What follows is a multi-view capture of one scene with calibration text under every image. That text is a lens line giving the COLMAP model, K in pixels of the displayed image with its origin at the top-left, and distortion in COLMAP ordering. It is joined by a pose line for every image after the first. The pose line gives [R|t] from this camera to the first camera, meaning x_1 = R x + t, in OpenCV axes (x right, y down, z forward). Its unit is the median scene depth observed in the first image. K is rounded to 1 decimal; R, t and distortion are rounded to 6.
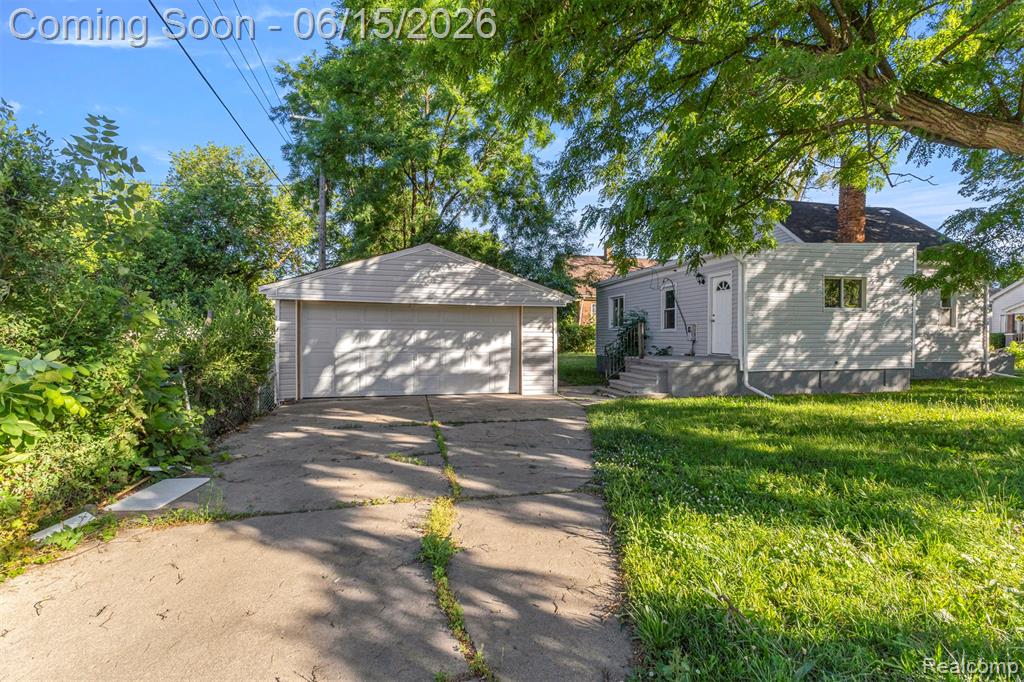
lens RADIAL K [[444.5, 0, 510.2], [0, 444.5, 337.6], [0, 0, 1]] dist [0.025329, 0.000496]
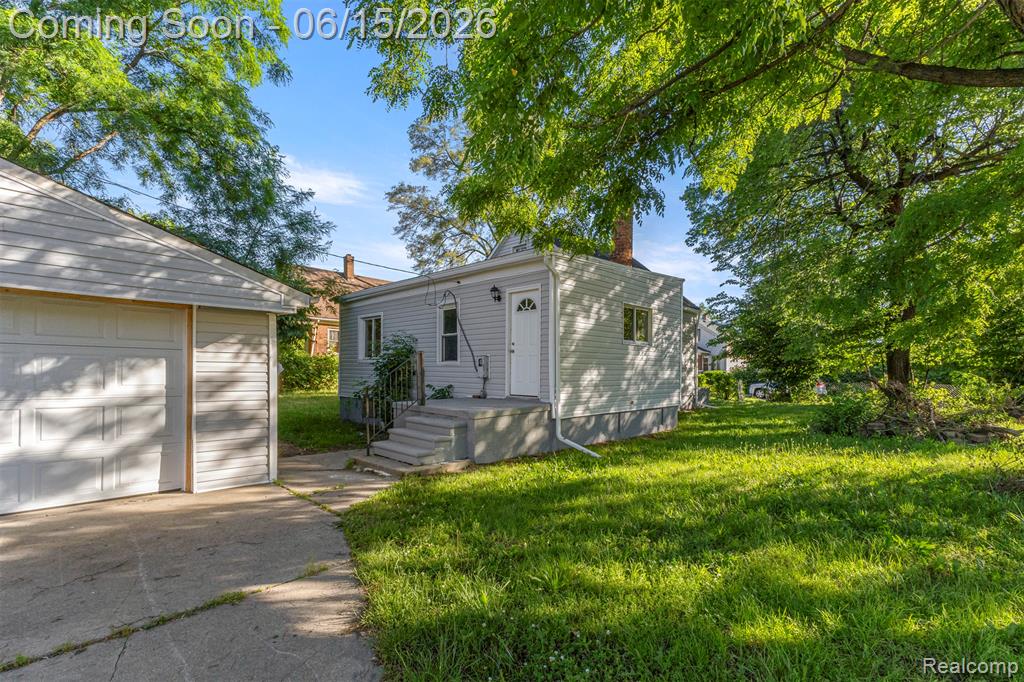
lens RADIAL K [[444.5, 0, 505.1], [0, 444.5, 368.5], [0, 0, 1]] dist [0.025329, 0.000496]
pose [[0.842419, 0.010069, 0.538729, 0.046170], [-0.007357, 0.999947, -0.007186, -0.003410], [-0.538773, 0.002090, 0.842449, 0.396701]]
